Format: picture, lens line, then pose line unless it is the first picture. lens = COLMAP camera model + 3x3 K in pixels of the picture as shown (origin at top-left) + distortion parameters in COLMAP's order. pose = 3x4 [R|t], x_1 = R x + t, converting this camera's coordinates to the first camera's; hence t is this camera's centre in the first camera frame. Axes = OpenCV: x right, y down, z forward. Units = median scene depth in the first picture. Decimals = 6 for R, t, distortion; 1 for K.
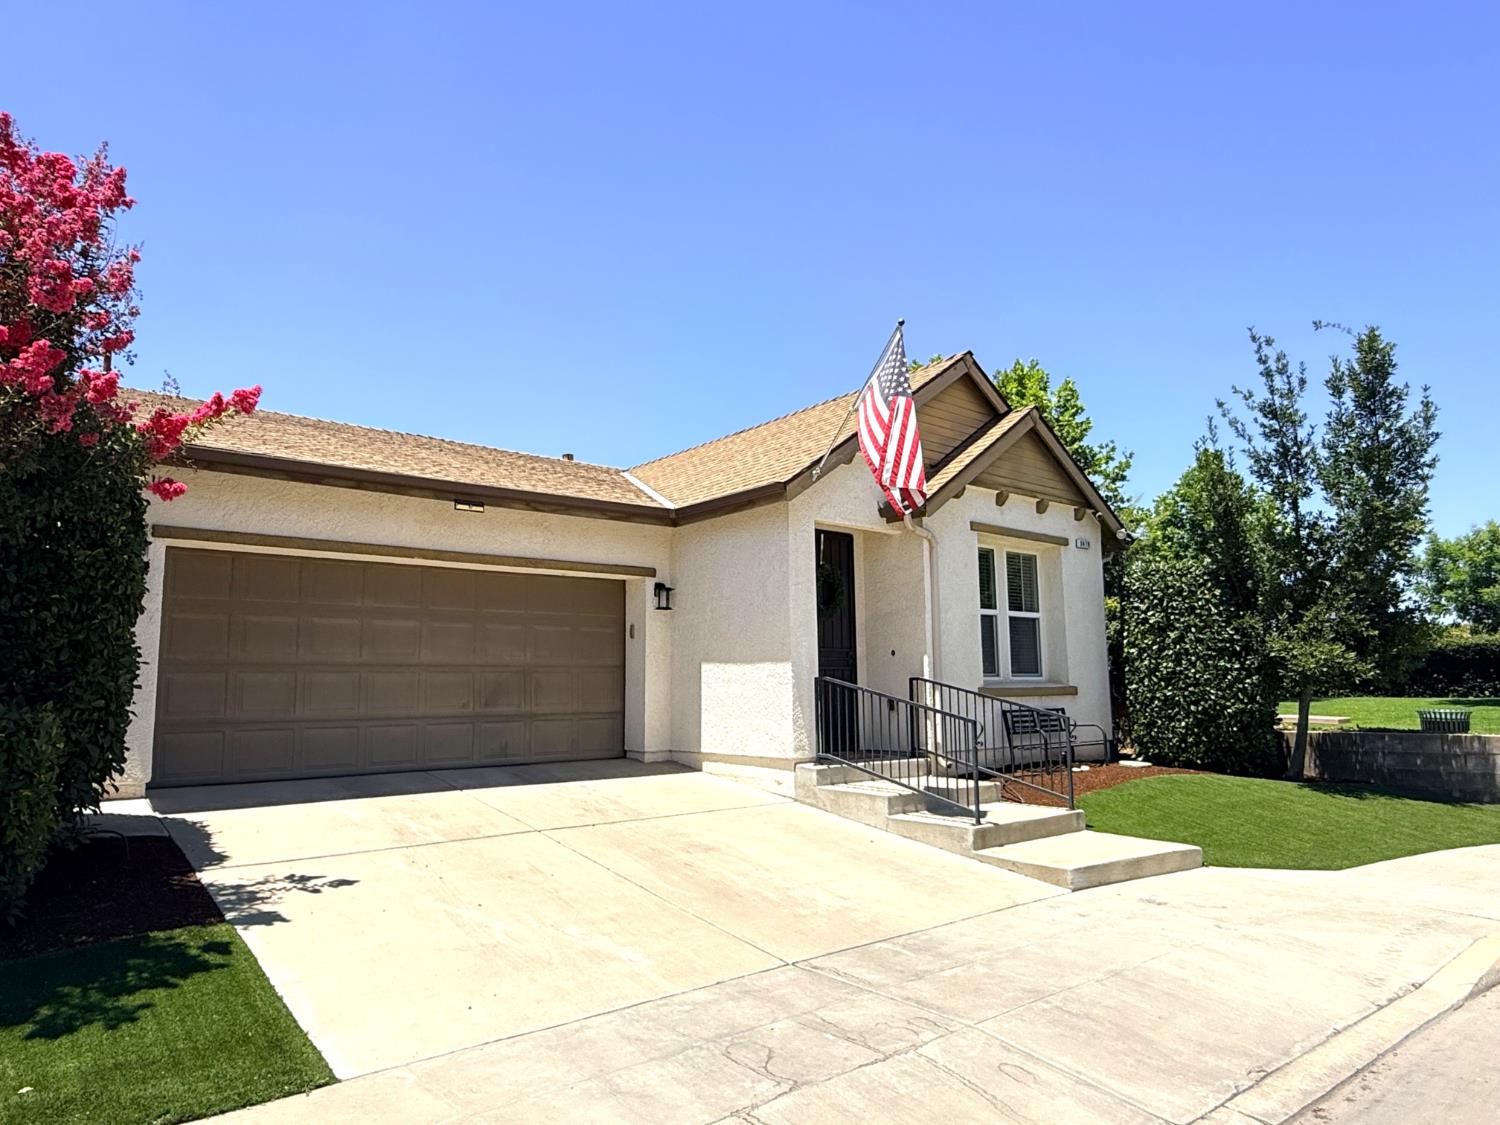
lens RADIAL K [[944.7, 0, 749.6], [0, 944.7, 572.1], [0, 0, 1]] dist [0.000703, -0.000935]
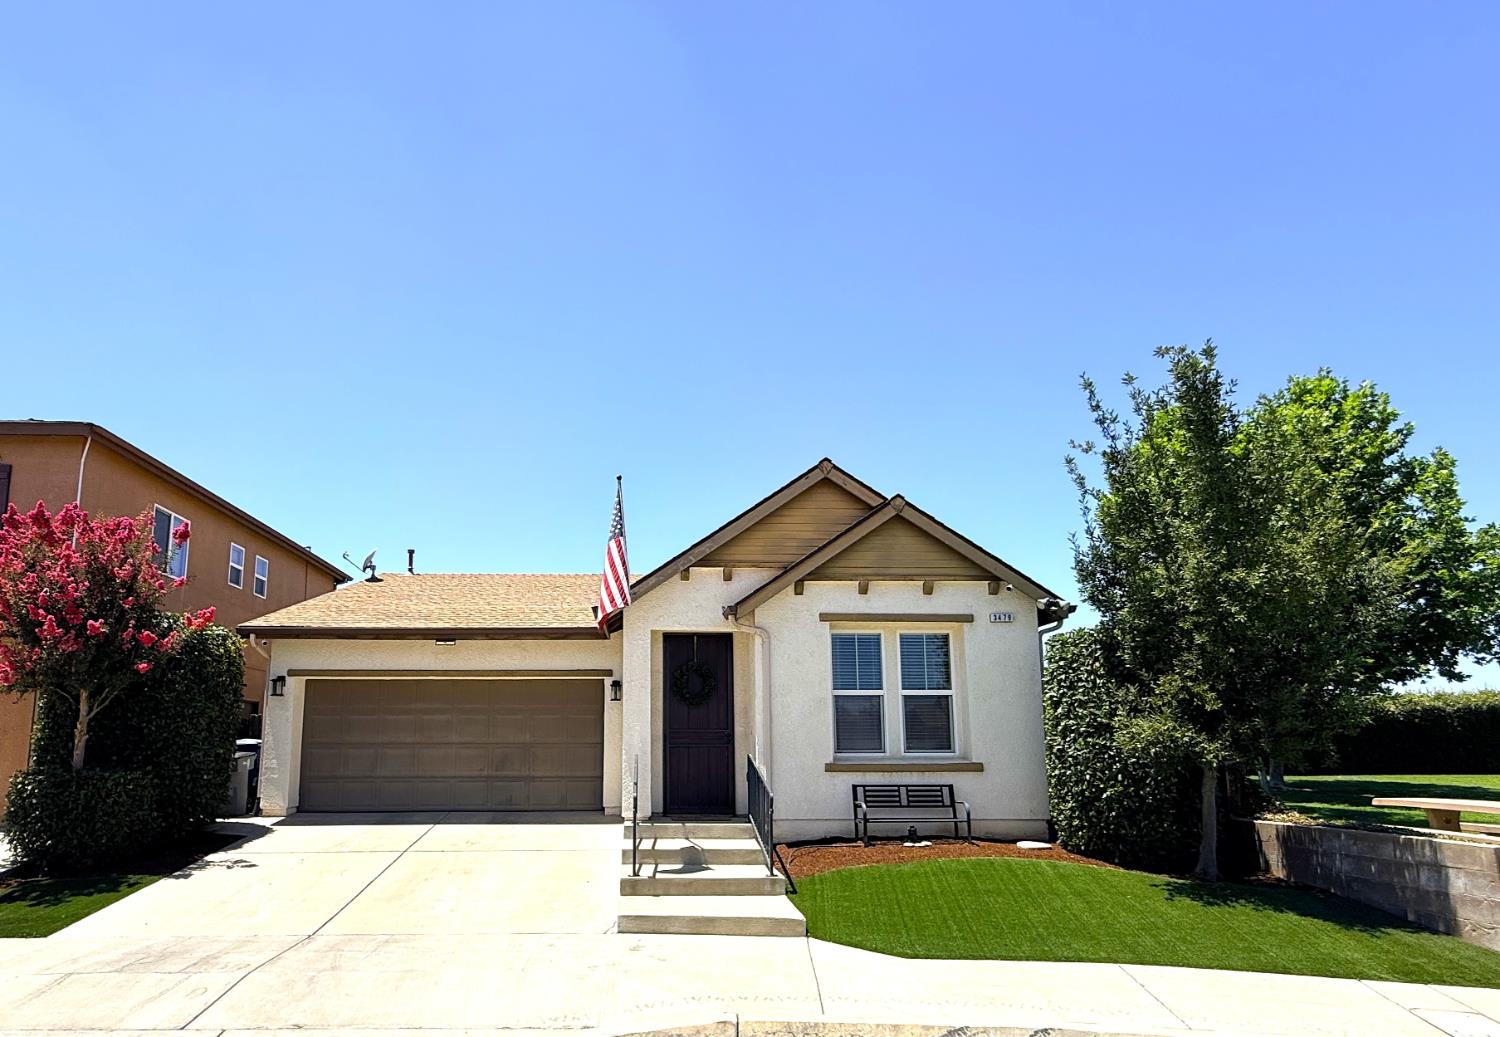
lens RADIAL K [[845.0, 0, 667.6], [0, 845.0, 627.4], [0, 0, 1]] dist [-0.000099, 0.000485]
pose [[0.785843, -0.081650, -0.613012, 0.692039], [0.069416, 0.996628, -0.043759, -0.005869], [0.614518, -0.008165, 0.788861, 0.103276]]
